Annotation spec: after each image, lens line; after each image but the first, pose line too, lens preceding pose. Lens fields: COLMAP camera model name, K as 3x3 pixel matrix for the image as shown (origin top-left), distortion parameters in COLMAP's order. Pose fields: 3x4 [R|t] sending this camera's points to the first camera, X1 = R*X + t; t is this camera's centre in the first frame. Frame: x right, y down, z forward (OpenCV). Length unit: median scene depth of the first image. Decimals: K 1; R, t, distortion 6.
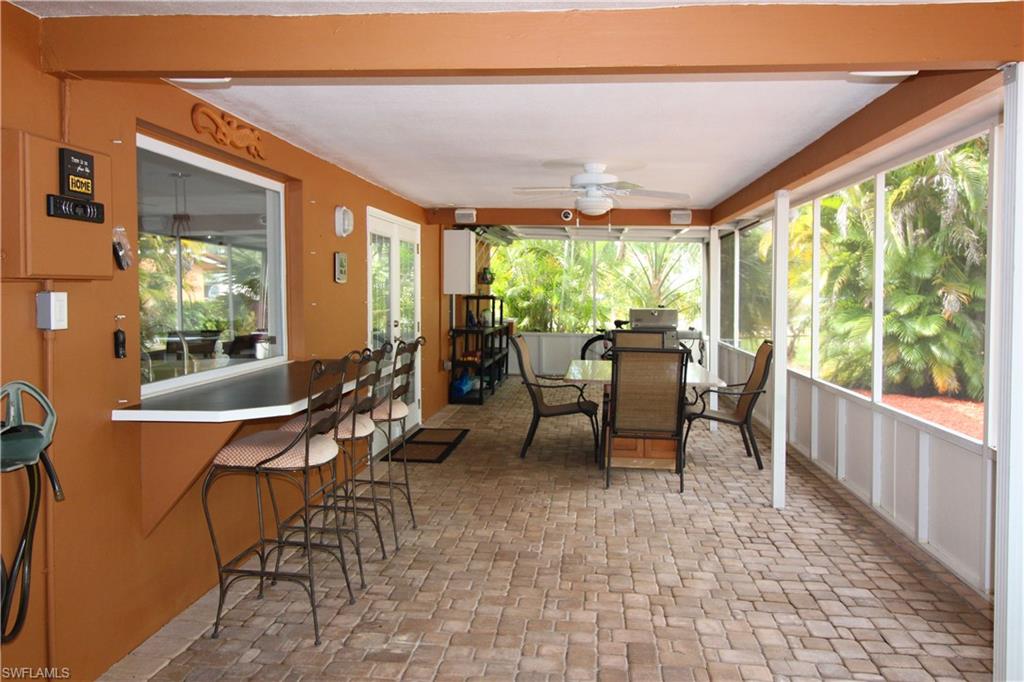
lens RADIAL K [[826.5, 0, 515.5], [0, 826.5, 337.3], [0, 0, 1]] dist [0.027928, -0.015782]
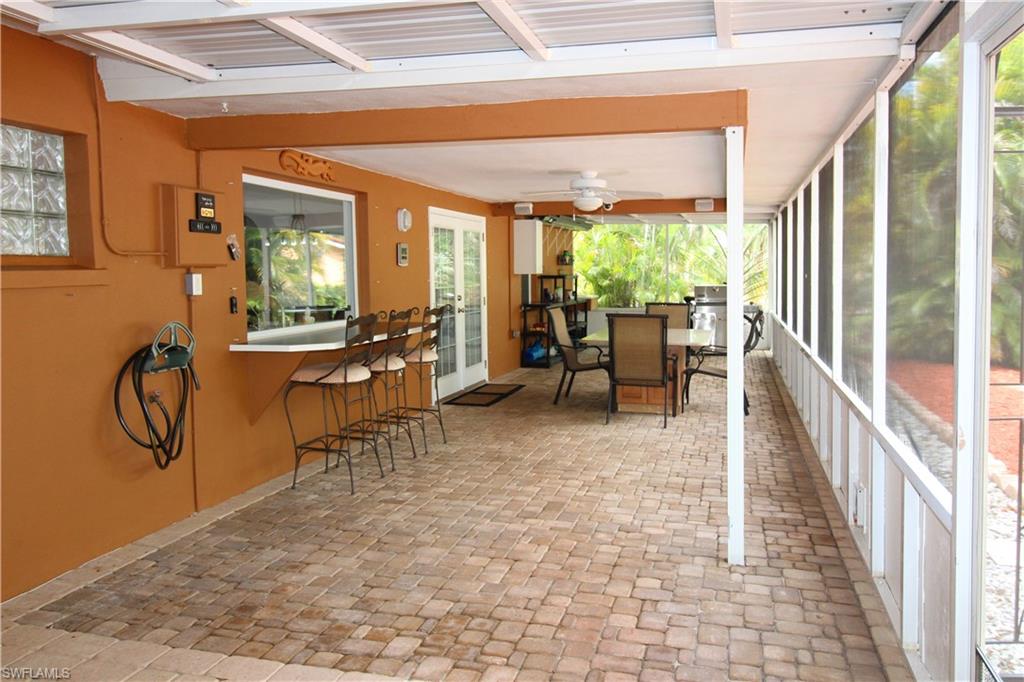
lens RADIAL K [[826.5, 0, 511.7], [0, 826.5, 340.2], [0, 0, 1]] dist [0.027928, -0.015782]
pose [[0.985331, 0.001219, -0.170647, 0.258814], [0.003198, 0.999667, 0.025602, 0.027376], [0.170622, -0.025772, 0.985000, -0.393658]]
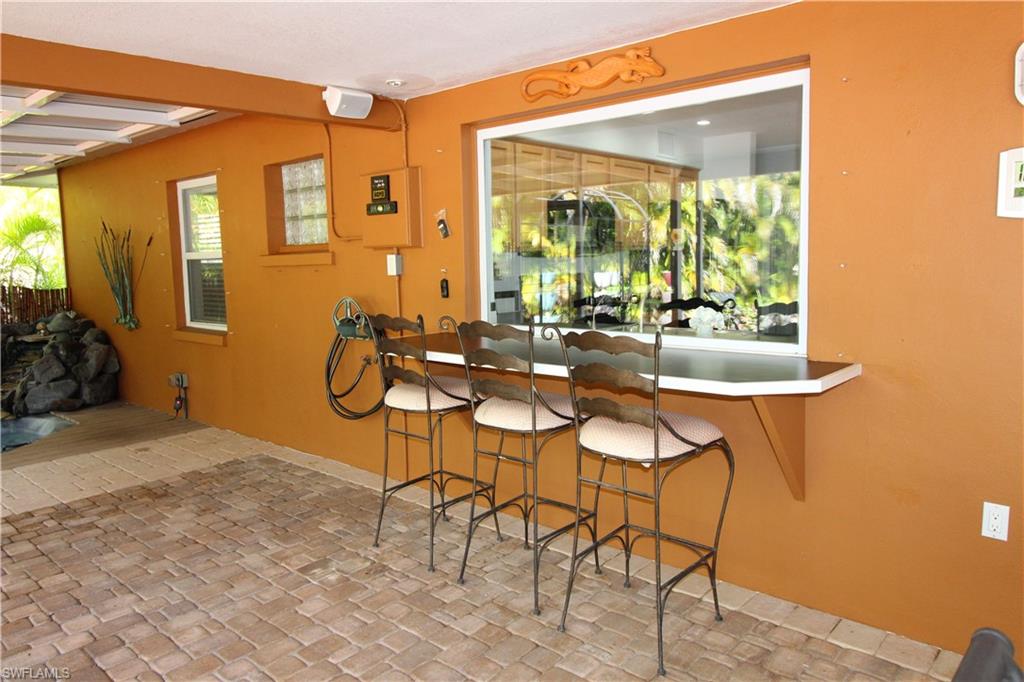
lens RADIAL K [[728.0, 0, 514.2], [0, 728.0, 331.0], [0, 0, 1]] dist [0.024340, -0.002165]
pose [[-0.612279, 0.098979, -0.784422, 0.346109], [-0.018775, 0.990033, 0.139577, -0.073673], [0.790419, 0.100187, -0.604318, 1.379770]]
